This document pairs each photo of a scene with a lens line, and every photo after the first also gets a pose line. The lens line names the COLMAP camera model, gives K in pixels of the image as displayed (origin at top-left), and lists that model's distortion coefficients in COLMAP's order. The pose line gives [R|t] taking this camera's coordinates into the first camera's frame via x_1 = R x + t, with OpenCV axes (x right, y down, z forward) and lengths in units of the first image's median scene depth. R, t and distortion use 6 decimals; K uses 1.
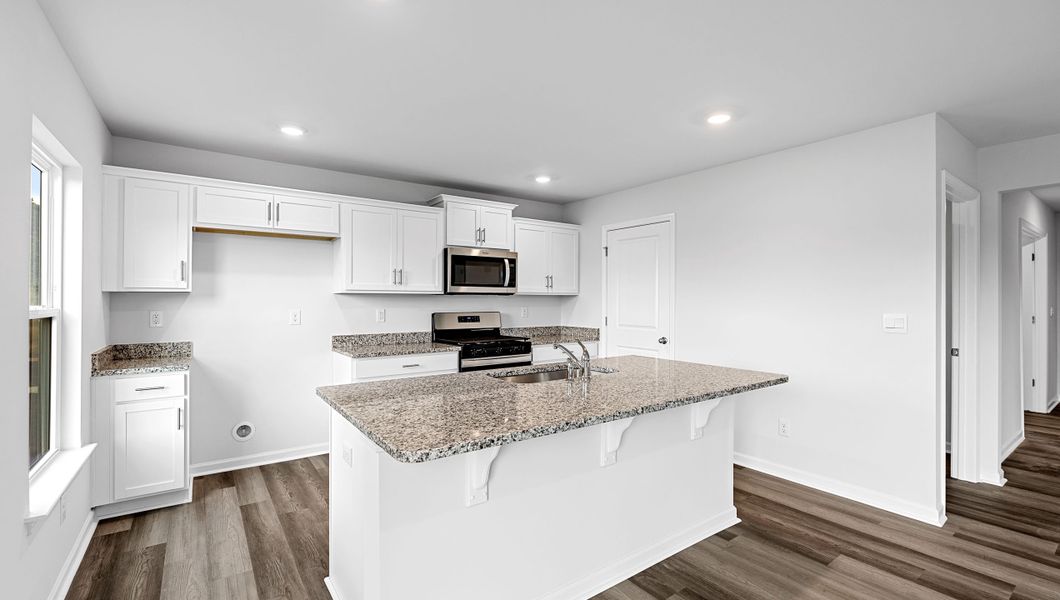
lens RADIAL K [[460.2, 0, 532.0], [0, 460.2, 298.8], [0, 0, 1]] dist [-0.008825, 0.000045]
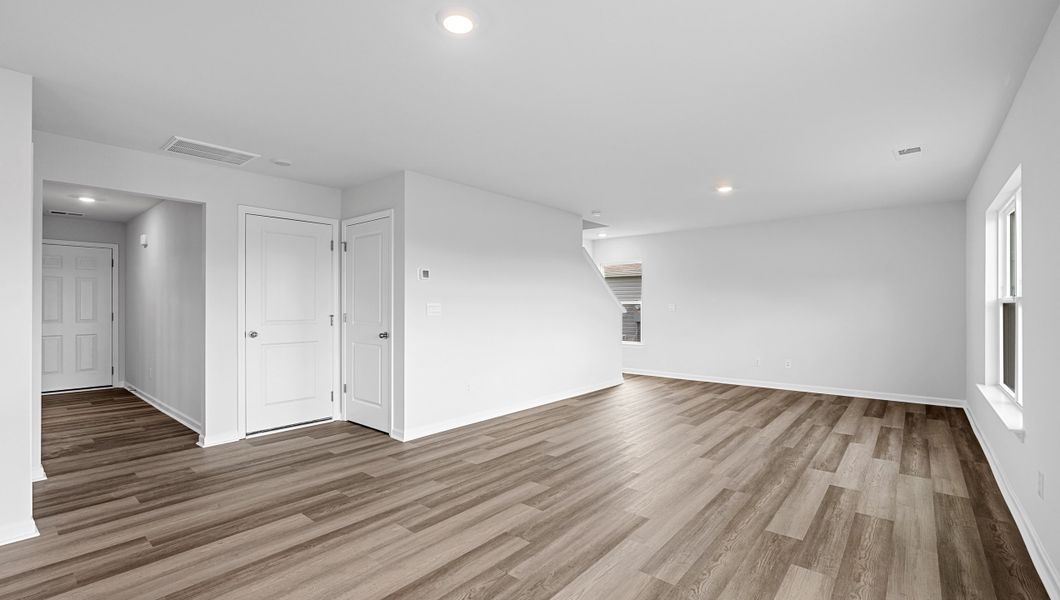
lens RADIAL K [[460.2, 0, 530.1], [0, 460.2, 303.0], [0, 0, 1]] dist [-0.008825, 0.000045]
pose [[-0.240473, 0.000399, 0.970656, -0.142196], [0.001020, 0.999999, -0.000158, 0.023612], [-0.970655, 0.000952, -0.240473, 0.169886]]
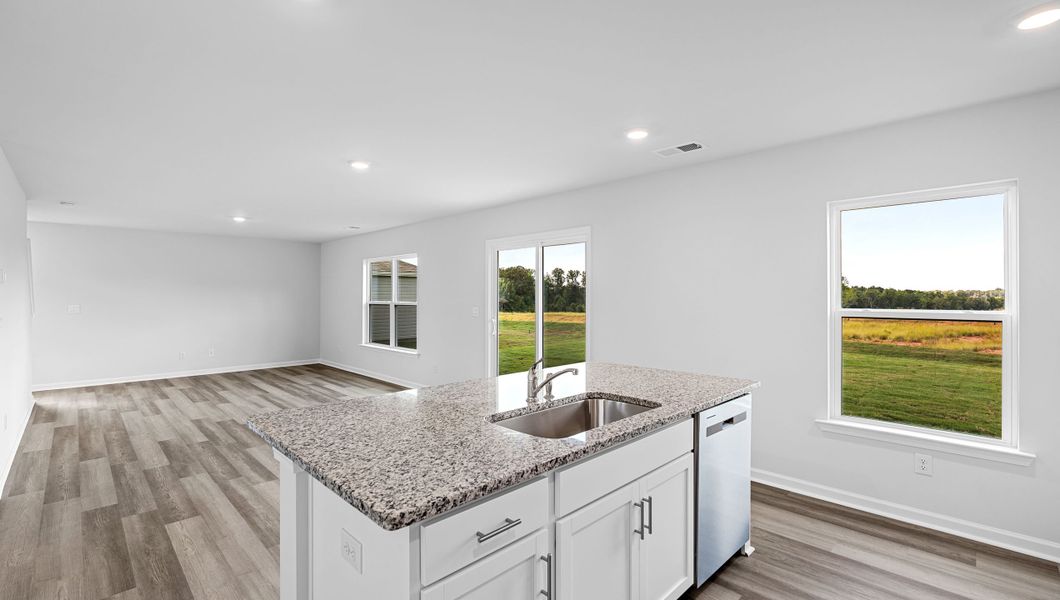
lens RADIAL K [[460.2, 0, 529.9], [0, 460.2, 294.3], [0, 0, 1]] dist [-0.008825, 0.000045]
pose [[-0.987986, -0.004257, -0.154487, 0.146411], [-0.003495, 0.999980, -0.005203, -0.009493], [0.154506, -0.004600, -0.987981, 1.052763]]
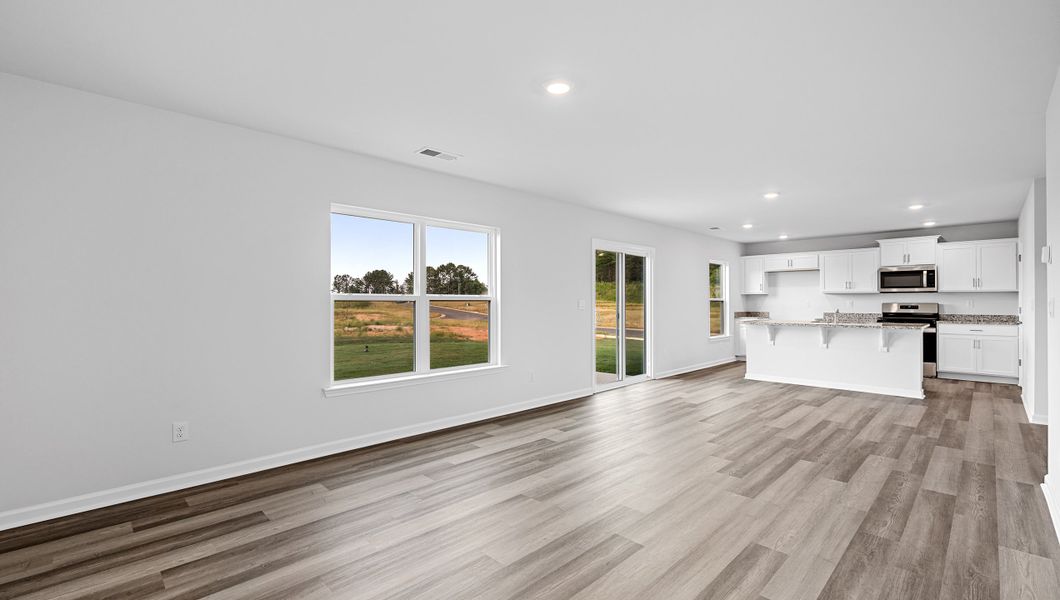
lens RADIAL K [[460.2, 0, 525.5], [0, 460.2, 301.8], [0, 0, 1]] dist [-0.008825, 0.000045]
pose [[0.147506, -0.002825, -0.989057, 1.469179], [0.001453, 0.999995, -0.002640, 0.029827], [0.989060, -0.001048, 0.147510, -0.718771]]
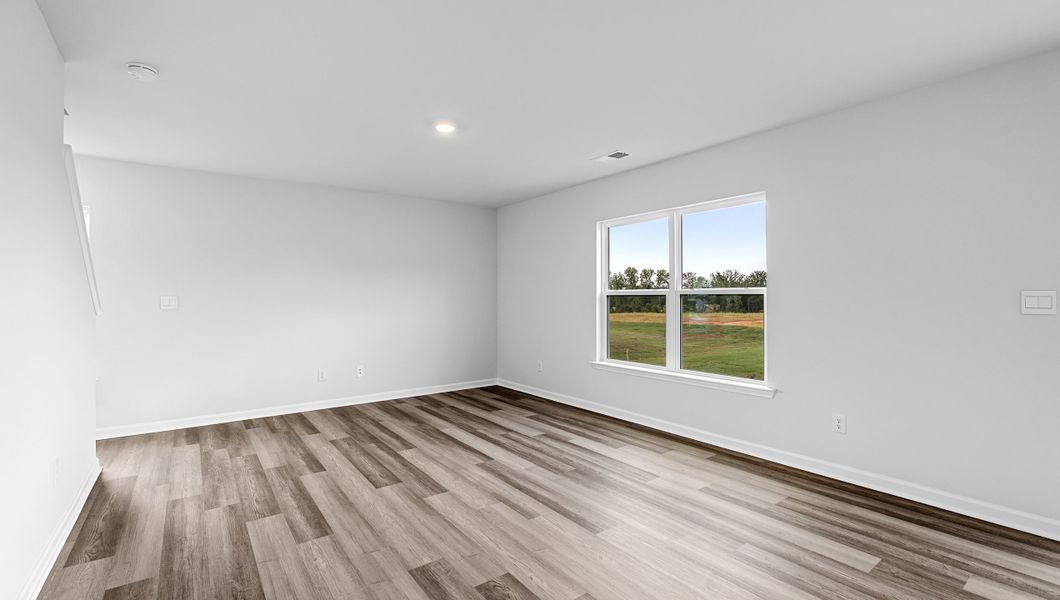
lens RADIAL K [[460.2, 0, 530.7], [0, 460.2, 291.3], [0, 0, 1]] dist [-0.008825, 0.000045]
pose [[-0.999920, 0.000953, -0.012597, 0.720551], [0.001114, 0.999918, -0.012755, 0.028342], [0.012584, -0.012768, -0.999839, 0.210117]]
